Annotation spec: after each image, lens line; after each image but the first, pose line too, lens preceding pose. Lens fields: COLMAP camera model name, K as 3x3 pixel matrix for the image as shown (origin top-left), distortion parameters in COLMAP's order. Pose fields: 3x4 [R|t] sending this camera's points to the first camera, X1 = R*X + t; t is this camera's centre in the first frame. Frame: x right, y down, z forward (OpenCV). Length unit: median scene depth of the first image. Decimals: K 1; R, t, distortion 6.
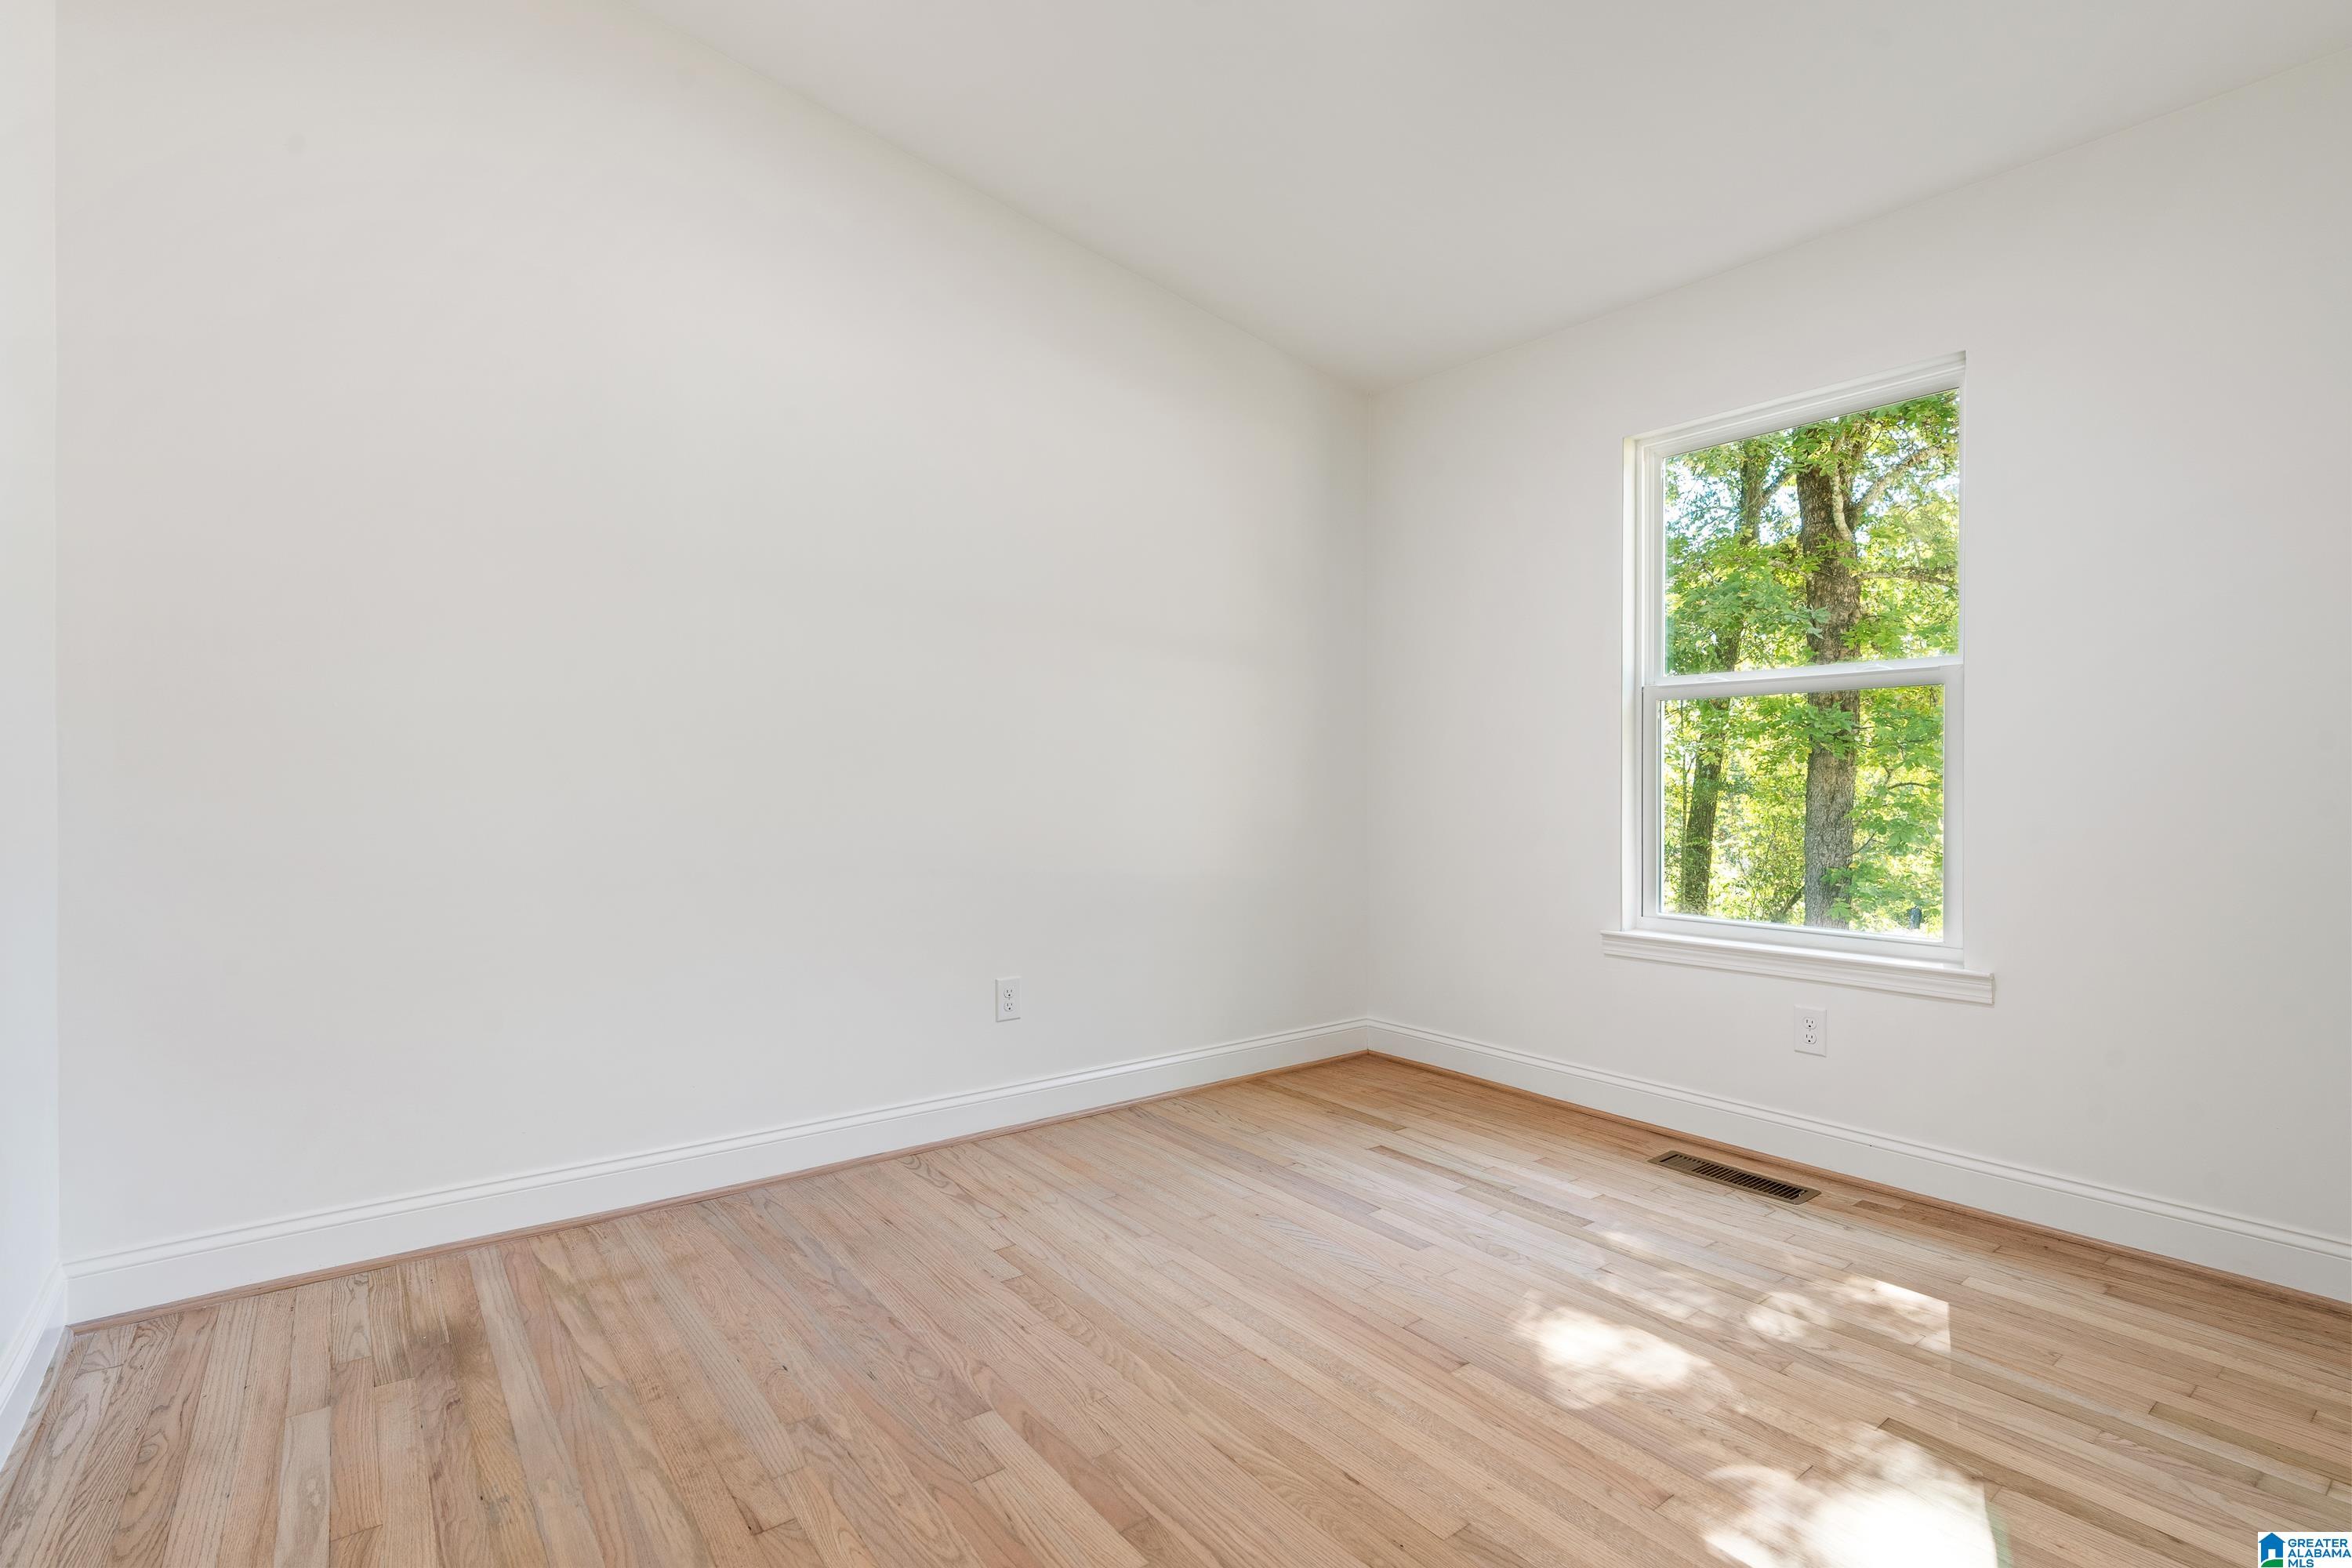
lens RADIAL K [[1110.8, 0, 1176.1], [0, 1110.8, 782.0], [0, 0, 1]] dist [0.000485, 0.000116]
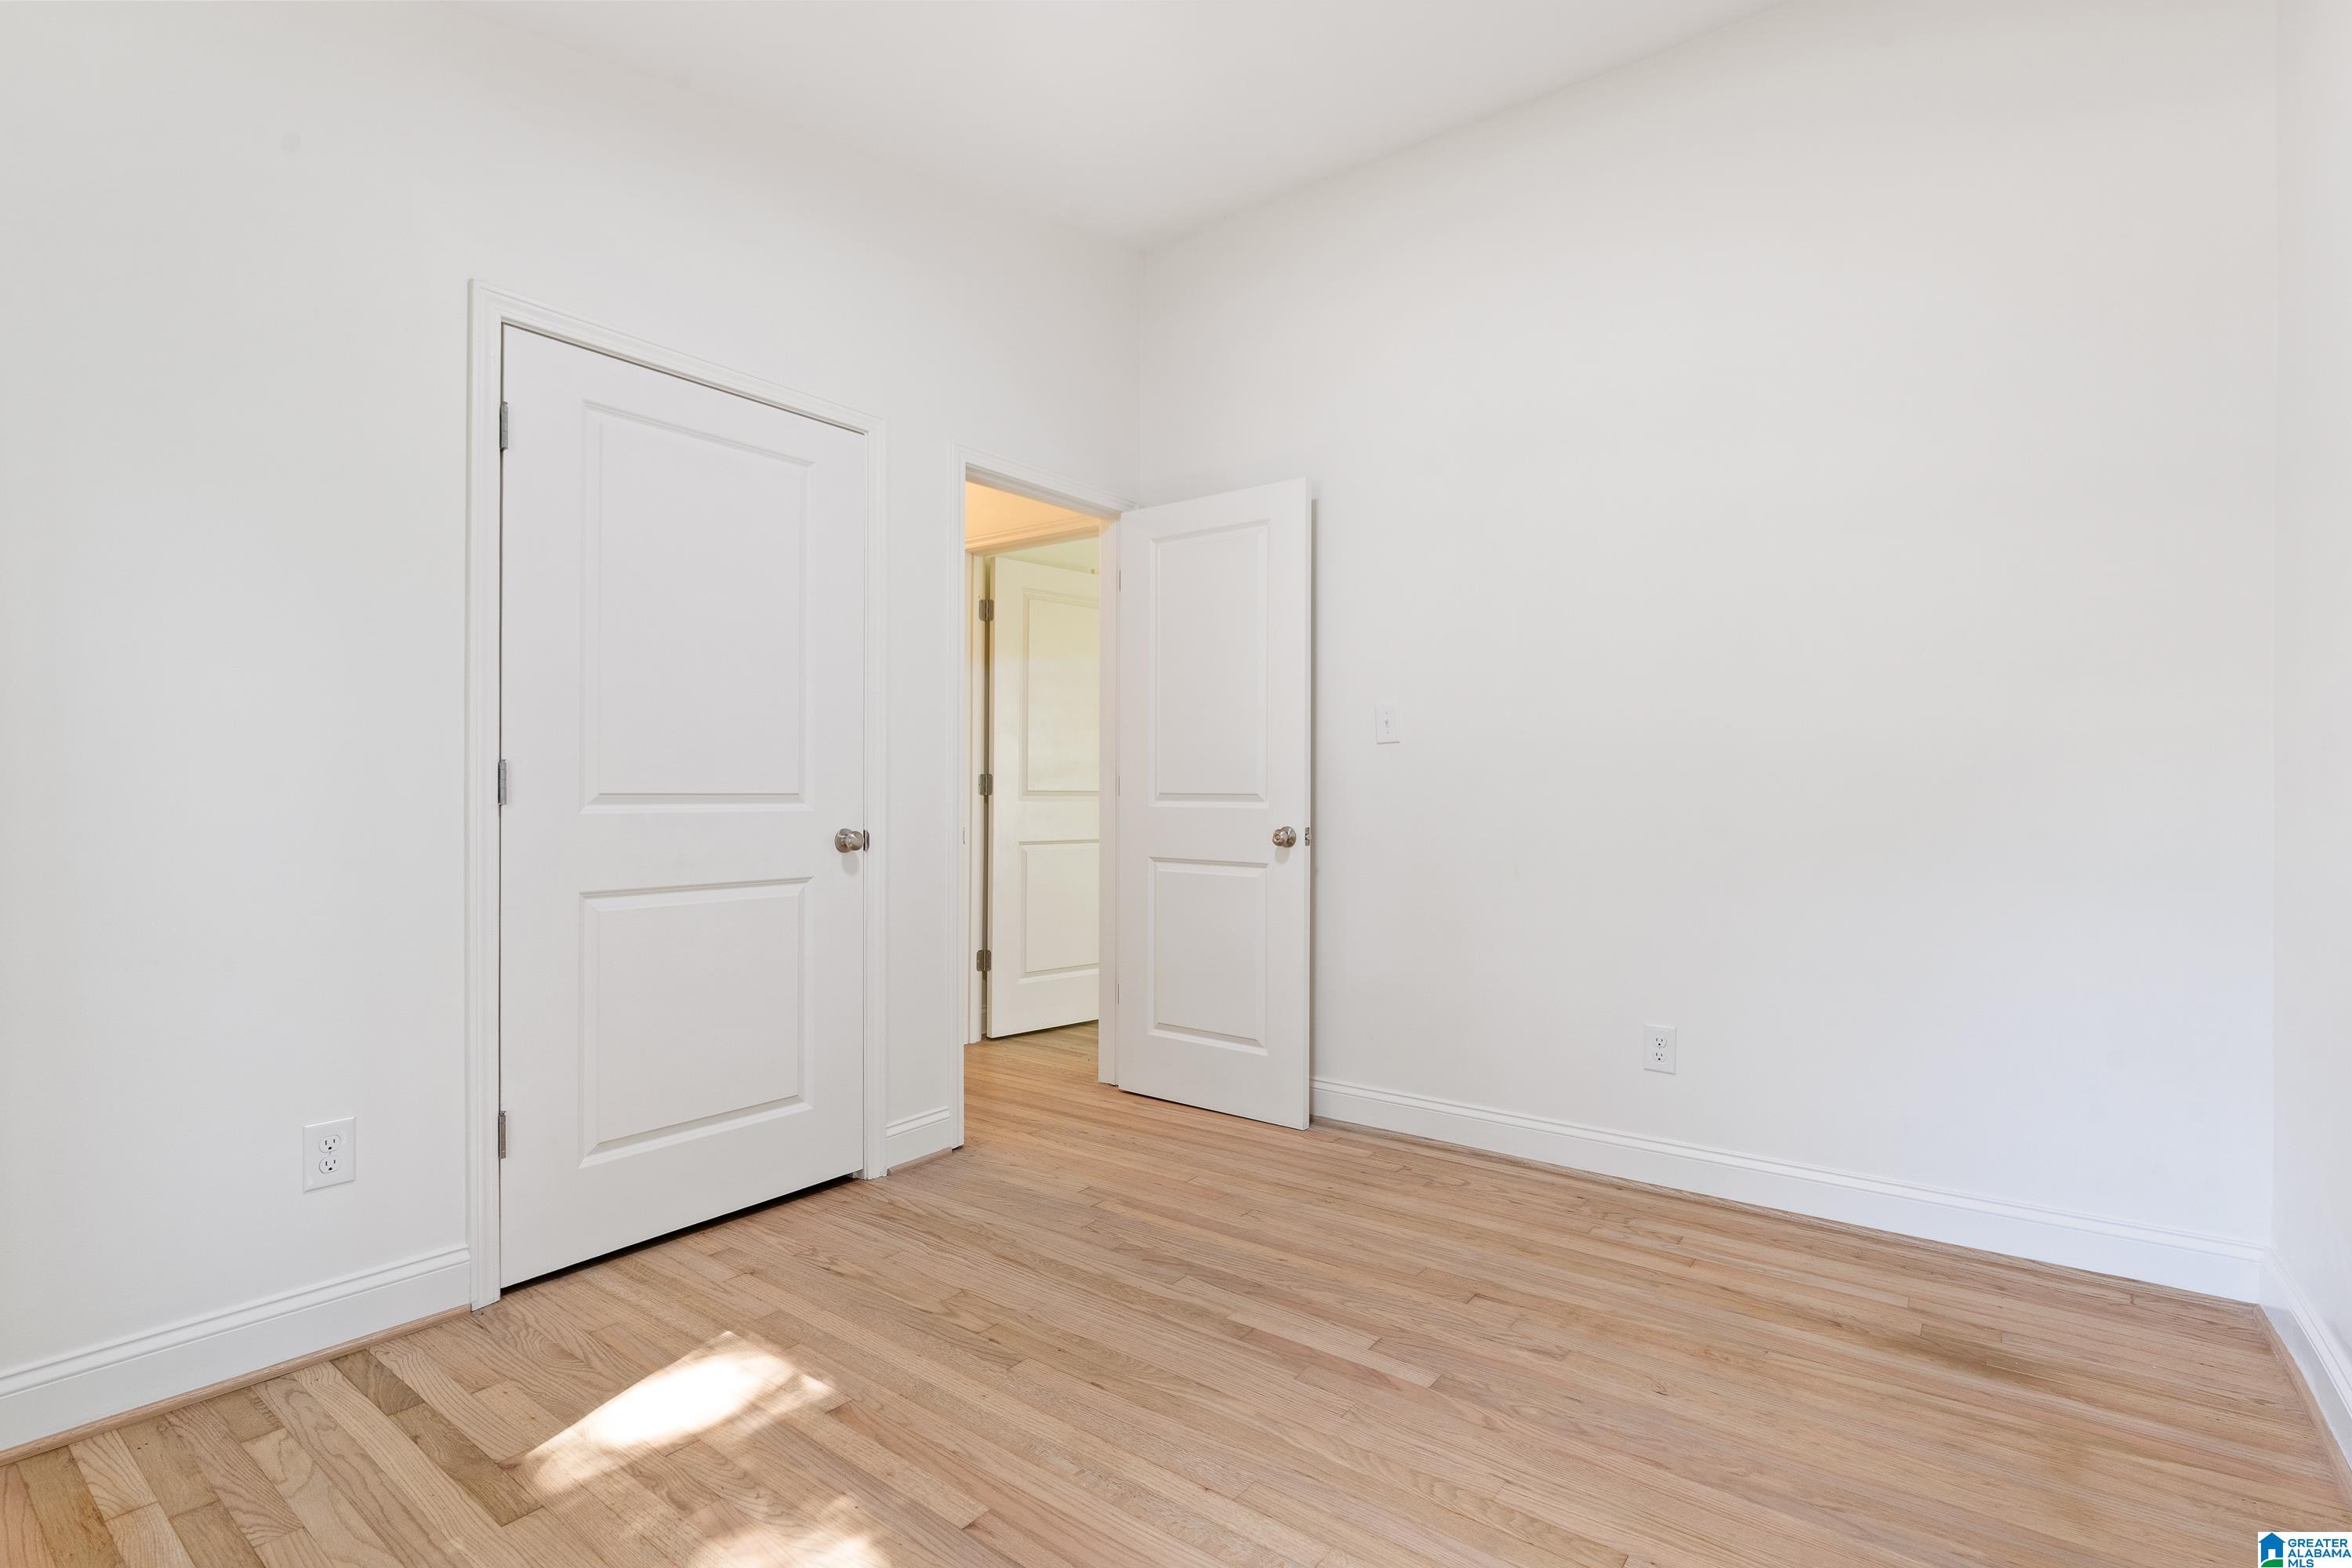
lens RADIAL K [[1110.8, 0, 1175.8], [0, 1110.8, 790.0], [0, 0, 1]] dist [0.000485, 0.000116]
pose [[-0.965081, -0.004890, -0.261905, 0.368143], [-0.004298, 0.999987, -0.002835, -0.012069], [0.261916, -0.001610, -0.965089, 2.037655]]
